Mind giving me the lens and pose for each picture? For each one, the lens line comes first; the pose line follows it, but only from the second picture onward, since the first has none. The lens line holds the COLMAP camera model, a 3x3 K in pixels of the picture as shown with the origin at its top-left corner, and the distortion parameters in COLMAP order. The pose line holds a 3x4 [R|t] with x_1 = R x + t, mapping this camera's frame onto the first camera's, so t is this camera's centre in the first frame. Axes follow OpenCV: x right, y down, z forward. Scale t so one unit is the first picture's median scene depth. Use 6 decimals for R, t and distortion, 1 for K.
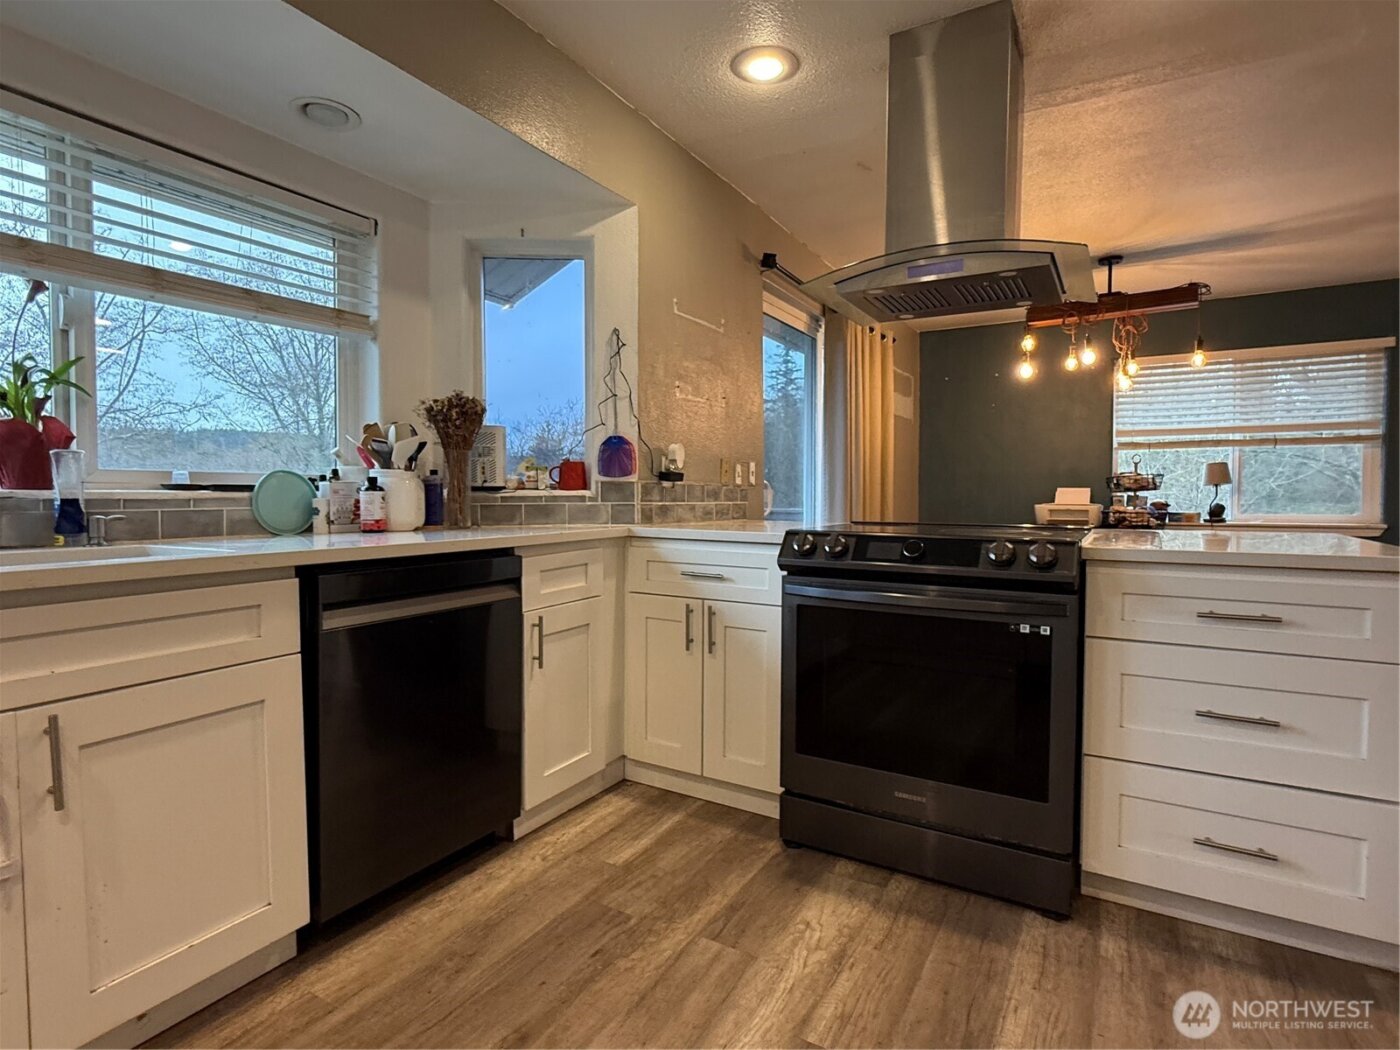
lens RADIAL K [[723.8, 0, 700.3], [0, 723.8, 522.7], [0, 0, 1]] dist [0.000003, -0.000016]
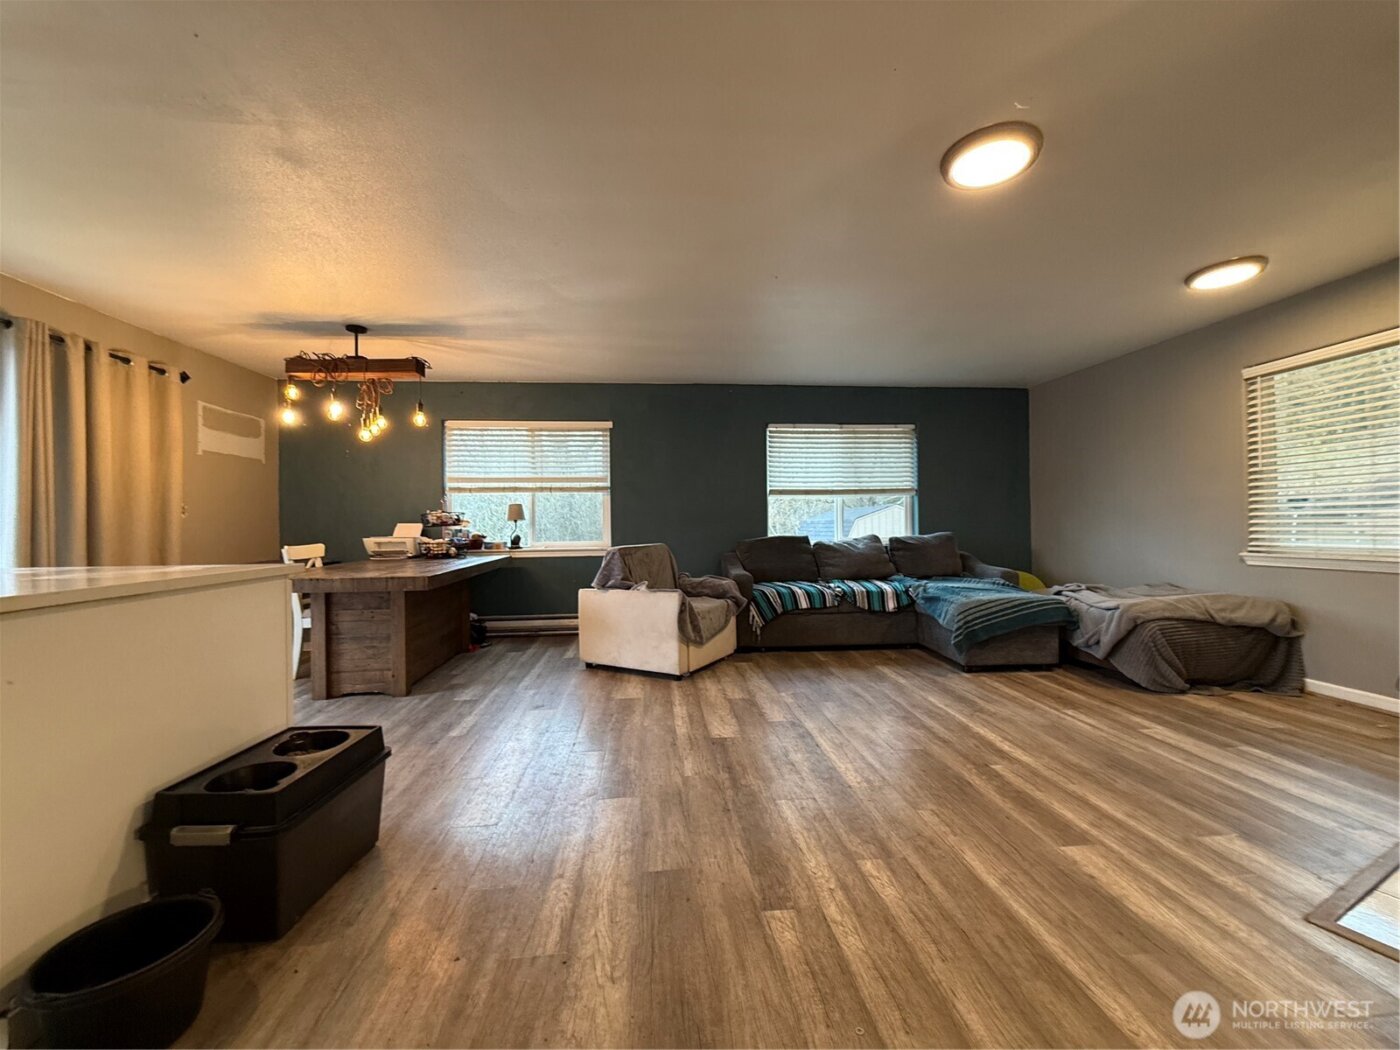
lens RADIAL K [[563.5, 0, 699.1], [0, 563.5, 525.2], [0, 0, 1]] dist [-0.002771, 0.001310]
pose [[0.817933, -0.006958, 0.575271, 0.420796], [0.035434, 0.998638, -0.038303, 0.007895], [-0.574221, 0.051714, 0.817066, -0.041288]]
